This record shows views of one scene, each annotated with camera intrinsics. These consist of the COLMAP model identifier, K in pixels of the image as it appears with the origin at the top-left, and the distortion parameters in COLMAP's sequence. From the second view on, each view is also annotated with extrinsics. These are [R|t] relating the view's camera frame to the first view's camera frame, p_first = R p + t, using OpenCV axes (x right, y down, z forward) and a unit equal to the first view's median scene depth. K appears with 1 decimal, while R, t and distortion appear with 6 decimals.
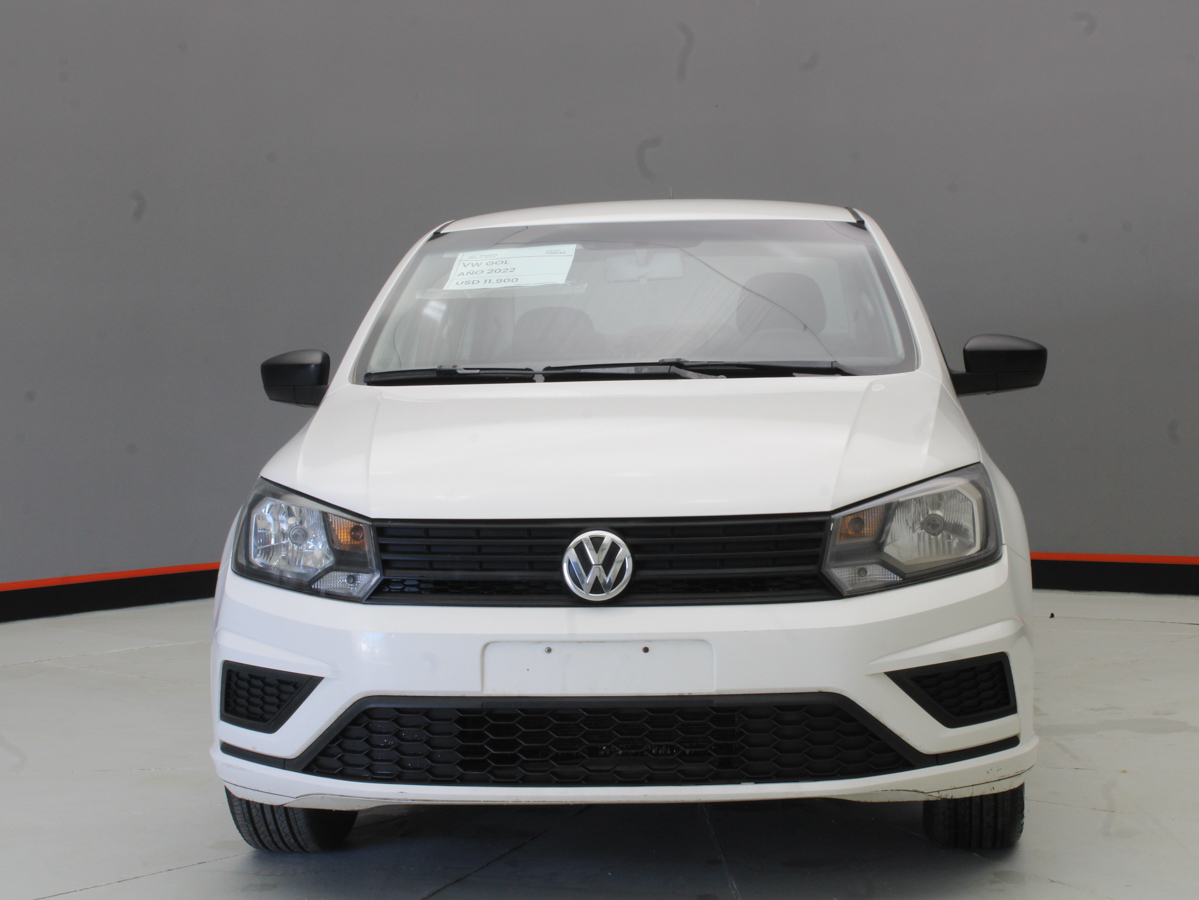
lens RADIAL K [[2188.6, 0, 599.1], [0, 2188.6, 444.9], [0, 0, 1]] dist [-0.020163, 0.000000]
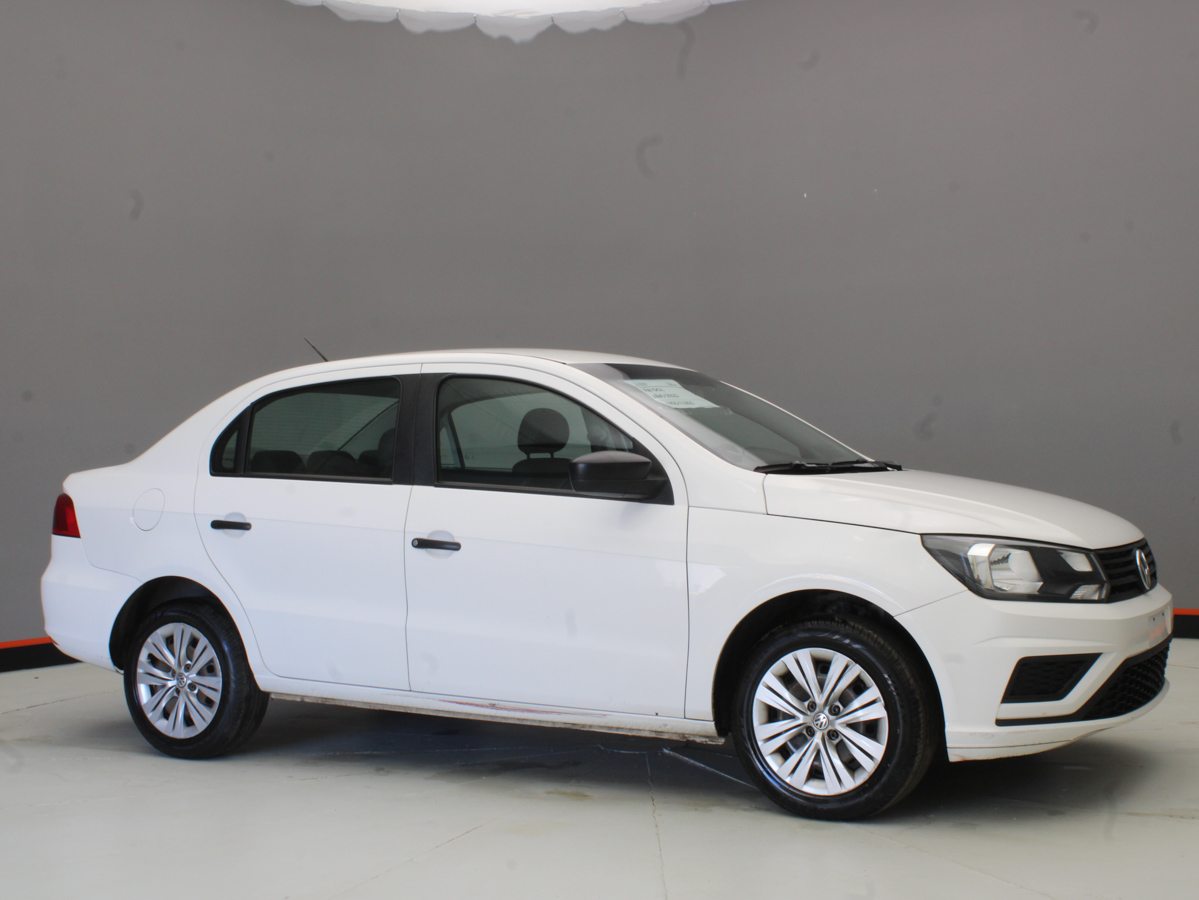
lens RADIAL K [[1577.7, 0, 604.4], [0, 1577.7, 449.3], [0, 0, 1]] dist [-0.092389, 0.000000]
pose [[0.409371, 0.024232, 0.912046, -1.269911], [0.051315, 0.997453, -0.049534, -0.000348], [-0.910924, 0.067080, 0.407085, 0.858081]]
